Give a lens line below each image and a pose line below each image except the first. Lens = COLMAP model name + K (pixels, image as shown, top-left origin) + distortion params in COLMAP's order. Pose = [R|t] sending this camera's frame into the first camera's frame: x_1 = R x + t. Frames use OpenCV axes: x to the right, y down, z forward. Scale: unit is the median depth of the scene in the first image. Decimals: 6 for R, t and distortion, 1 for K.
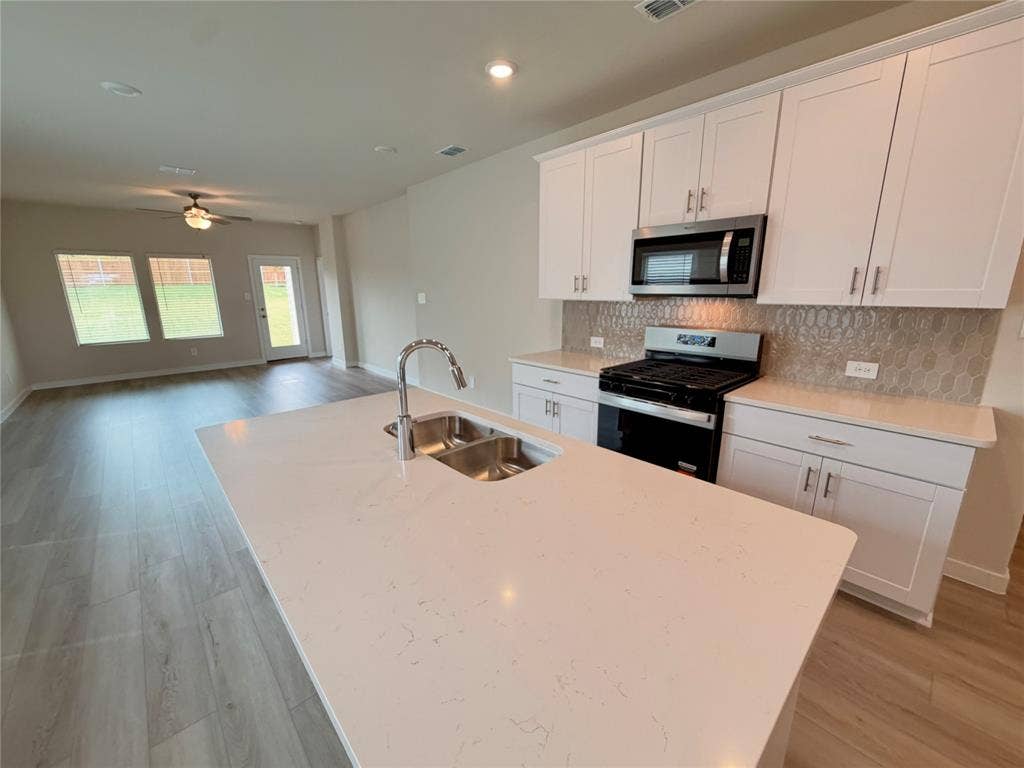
lens RADIAL K [[430.0, 0, 513.2], [0, 430.0, 398.6], [0, 0, 1]] dist [-0.014535, 0.000093]
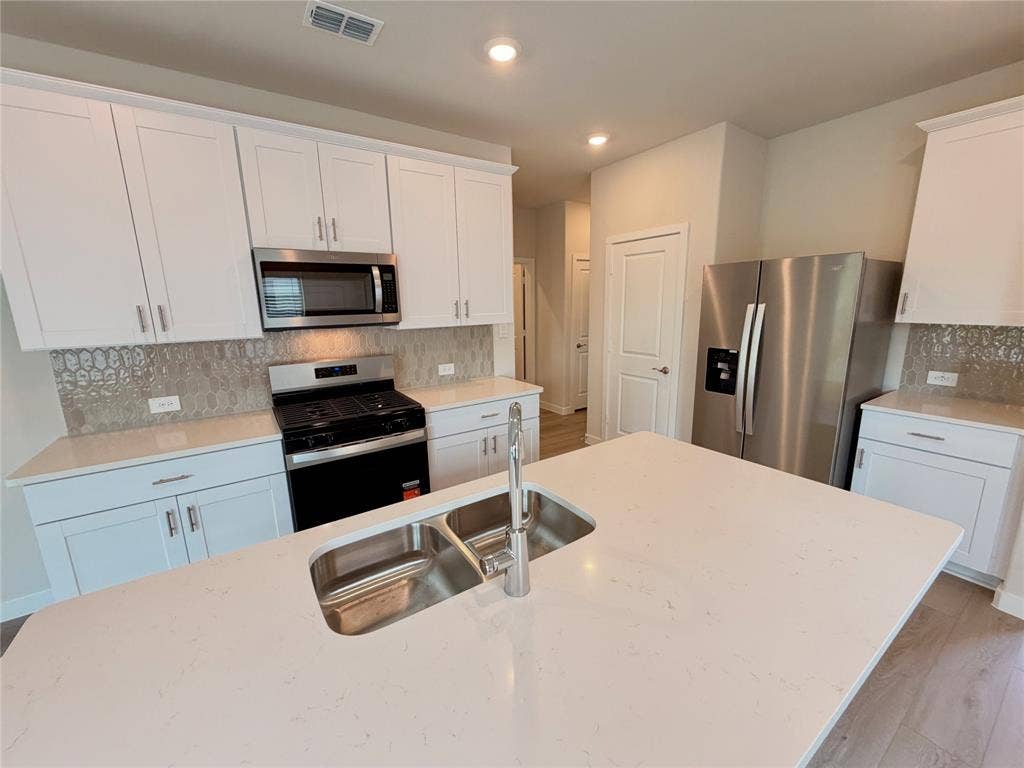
lens RADIAL K [[408.4, 0, 512.0], [0, 408.4, 390.1], [0, 0, 1]] dist [0.000007, -0.000033]
pose [[0.118608, -0.188426, 0.974899, -0.441089], [0.283972, 0.947258, 0.148535, -0.123021], [-0.951468, 0.259226, 0.165860, 0.486955]]
